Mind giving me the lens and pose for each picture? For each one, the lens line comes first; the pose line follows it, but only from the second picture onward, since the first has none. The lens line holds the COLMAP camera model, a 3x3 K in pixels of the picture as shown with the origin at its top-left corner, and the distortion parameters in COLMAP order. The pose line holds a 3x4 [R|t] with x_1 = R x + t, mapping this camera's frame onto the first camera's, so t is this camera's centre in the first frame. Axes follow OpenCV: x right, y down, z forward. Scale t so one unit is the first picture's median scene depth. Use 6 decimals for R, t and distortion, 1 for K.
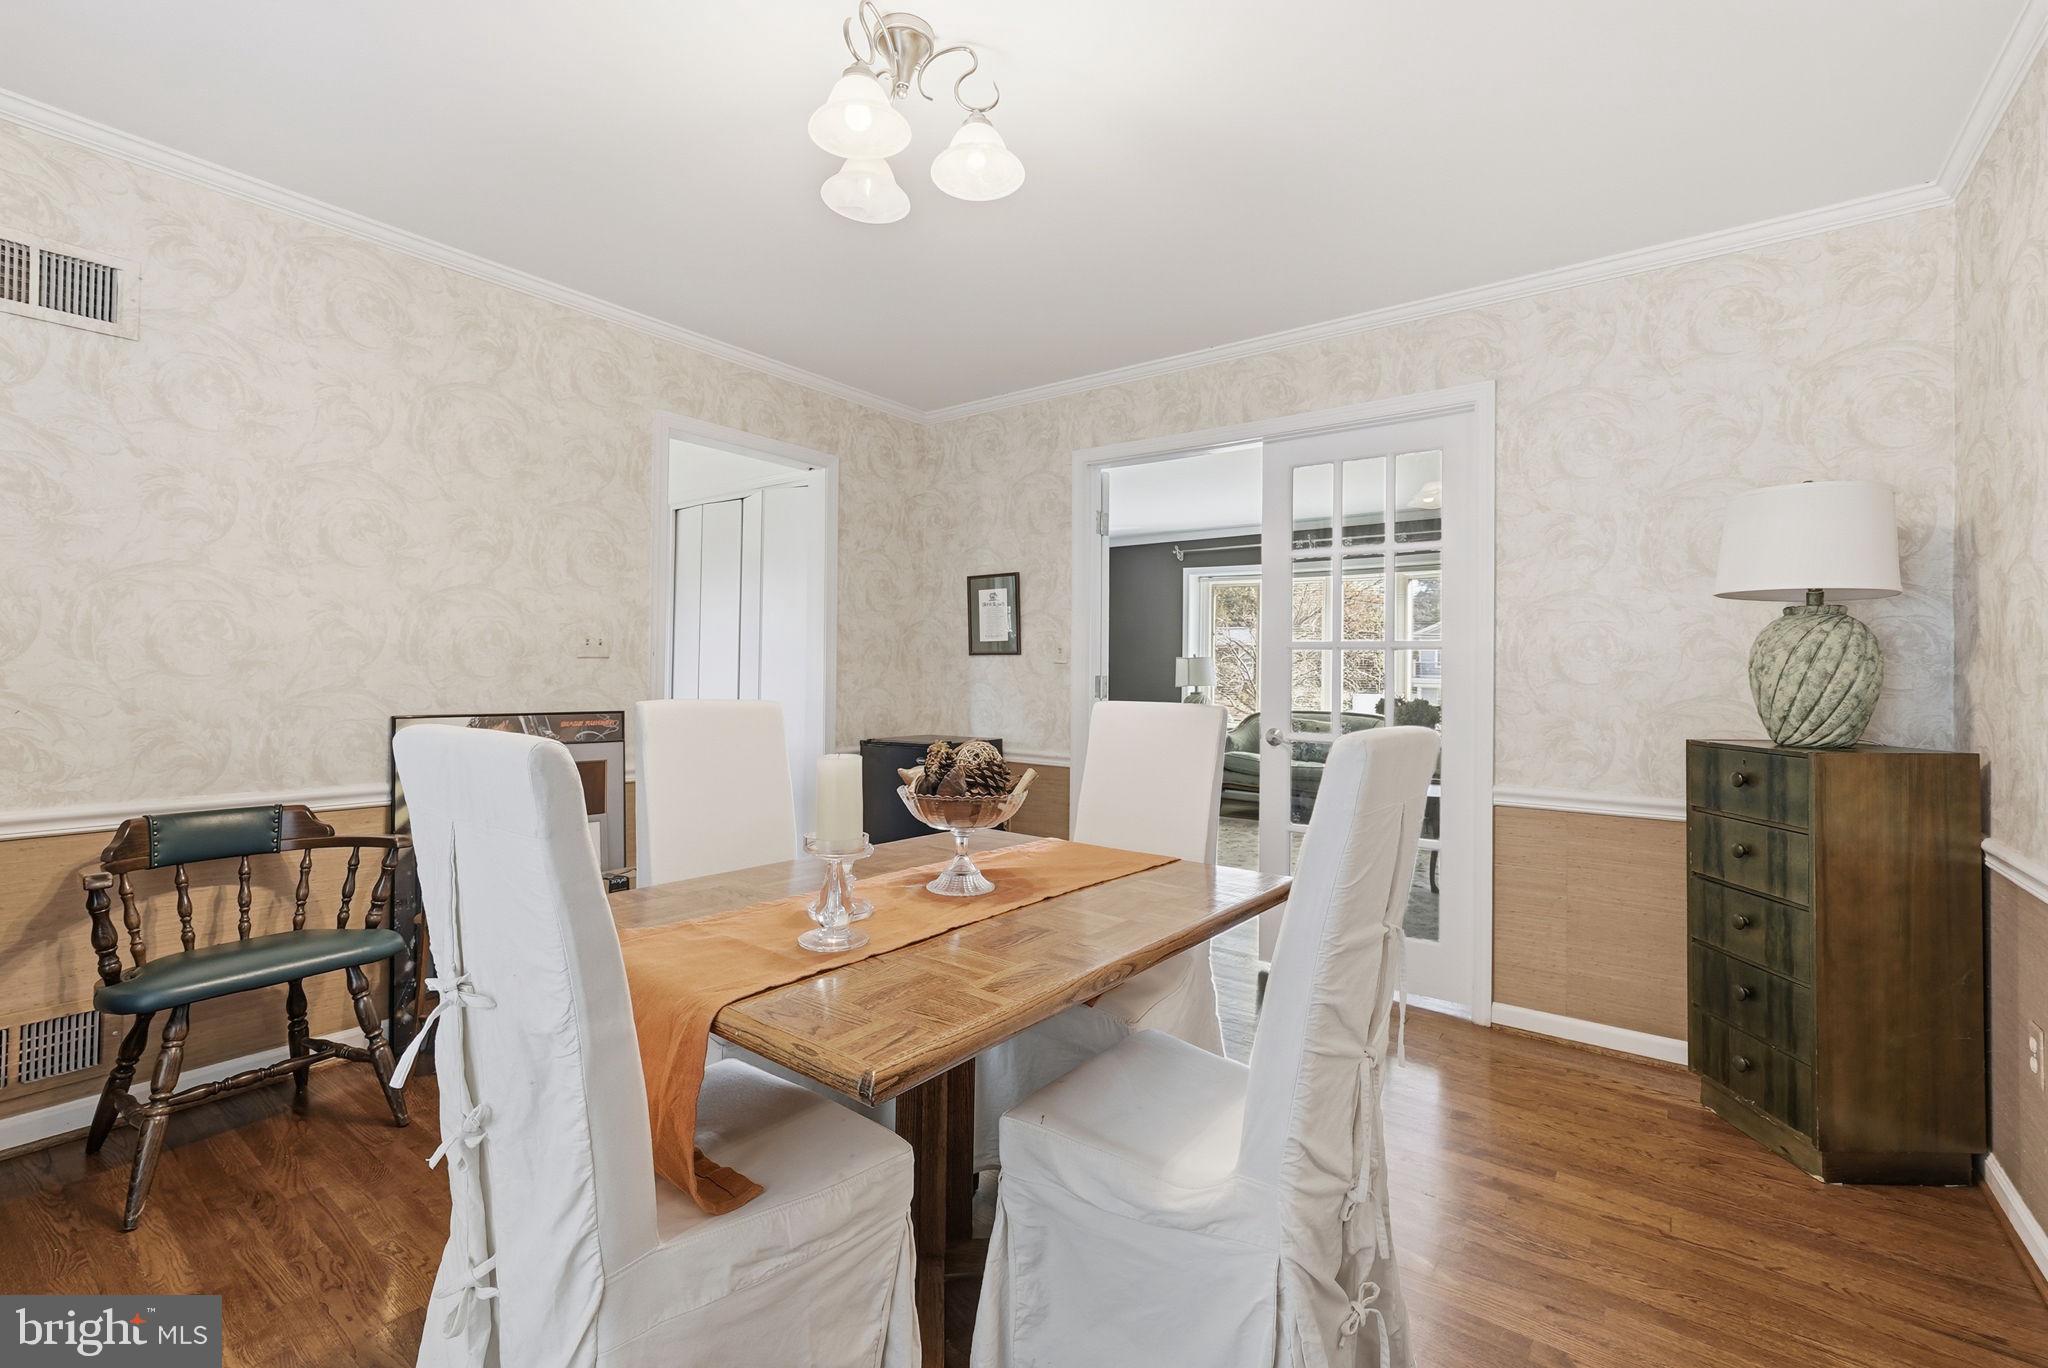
lens RADIAL K [[870.0, 0, 1088.1], [0, 870.0, 679.1], [0, 0, 1]] dist [-0.003592, 0.002036]
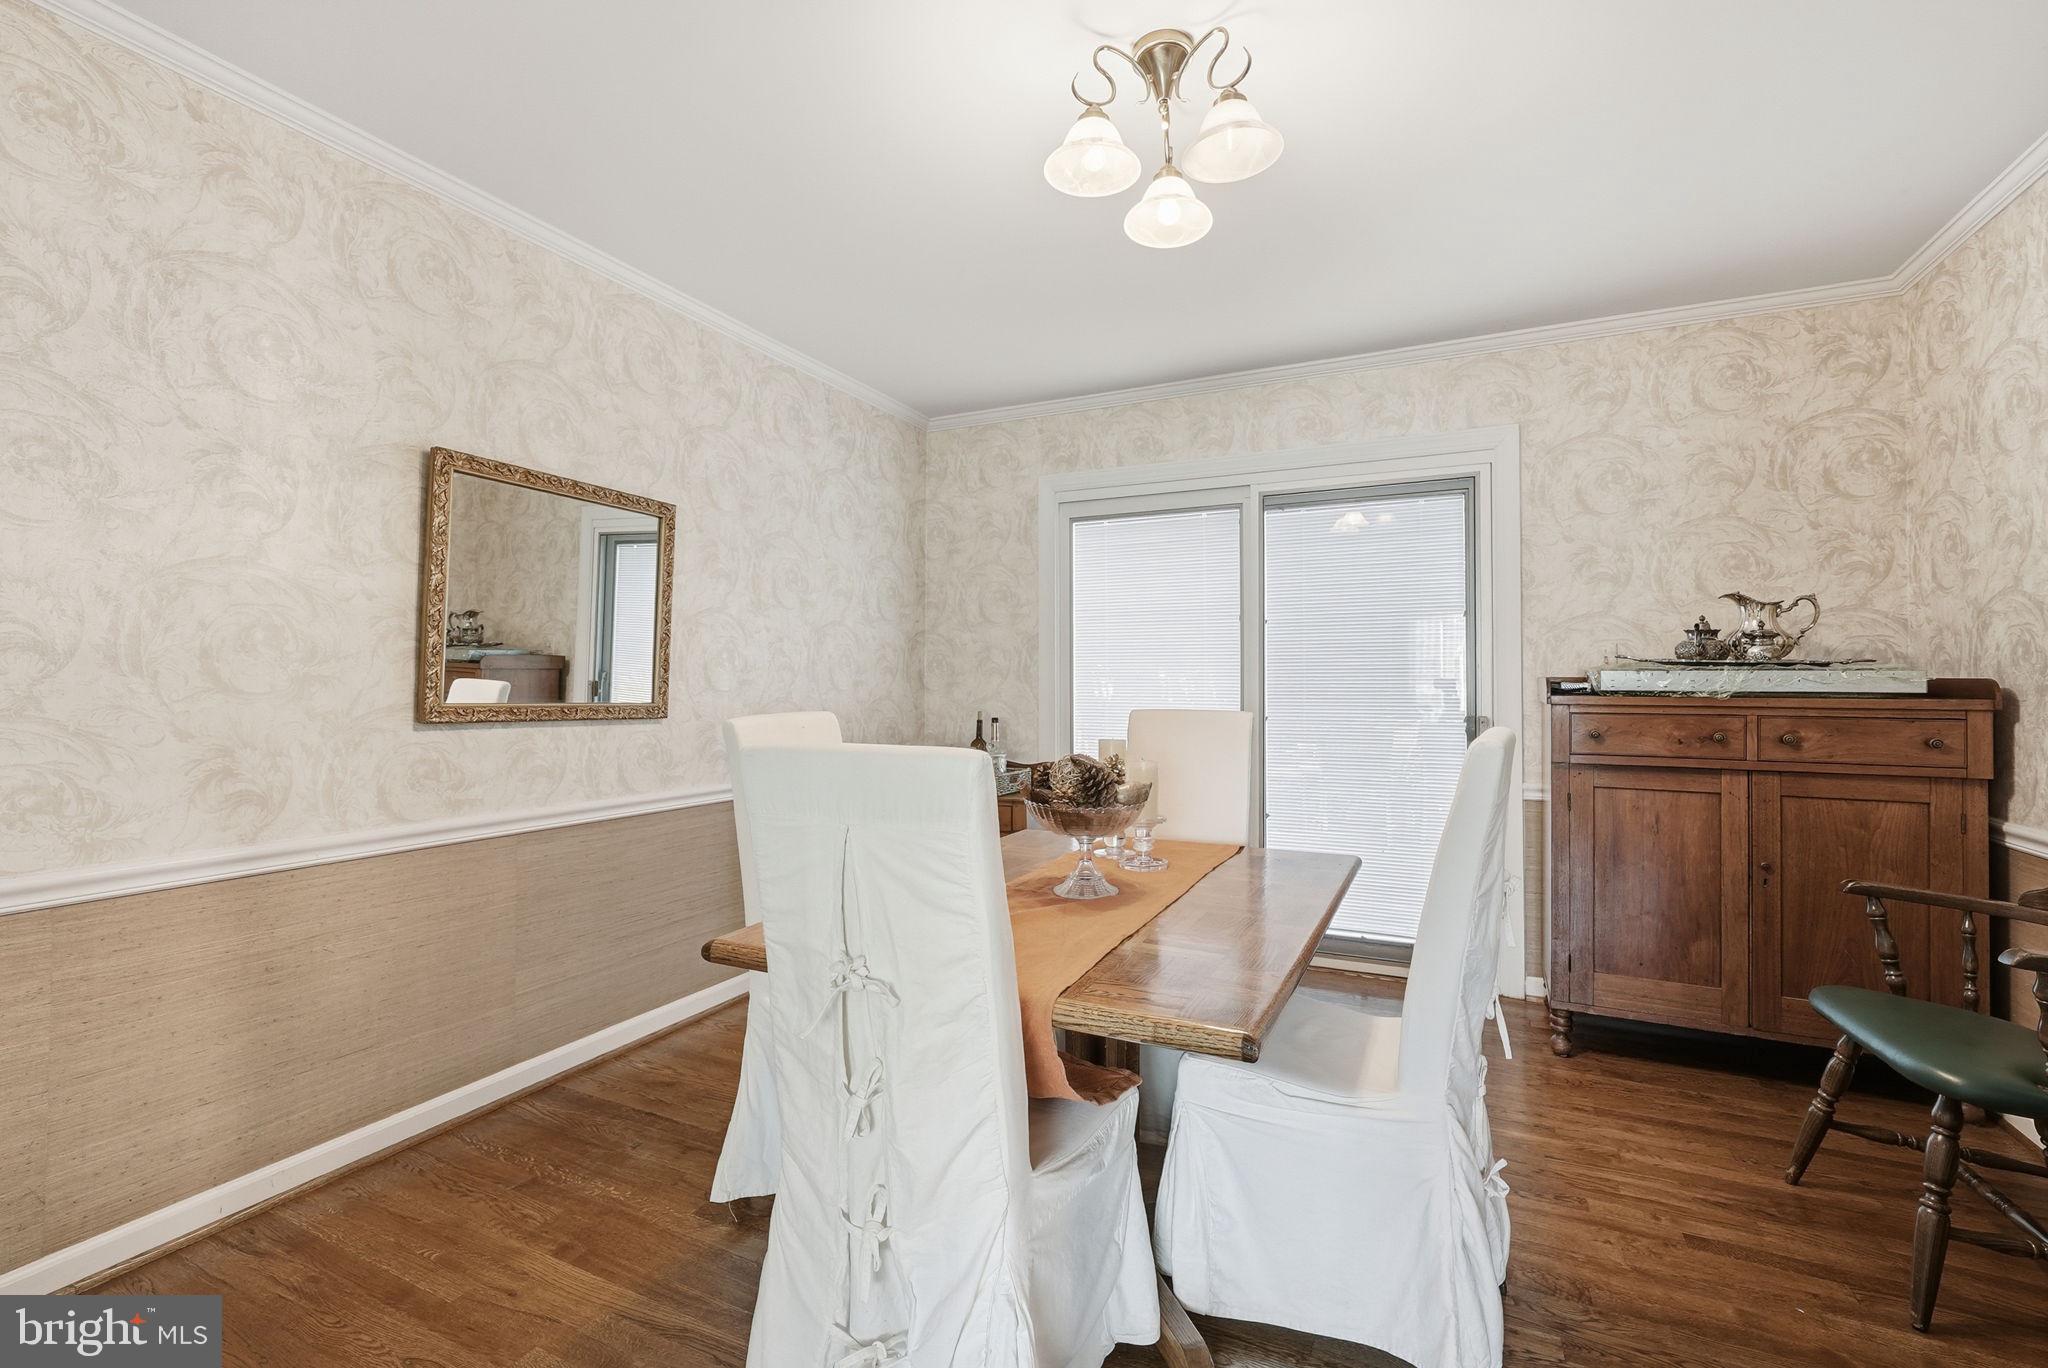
lens RADIAL K [[870.0, 0, 1027.5], [0, 870.0, 678.2], [0, 0, 1]] dist [-0.003592, 0.002036]
pose [[0.982067, -0.000681, 0.188531, -0.440111], [0.001966, 0.999976, -0.006627, -0.011933], [-0.188522, 0.006879, 0.982045, 0.040755]]
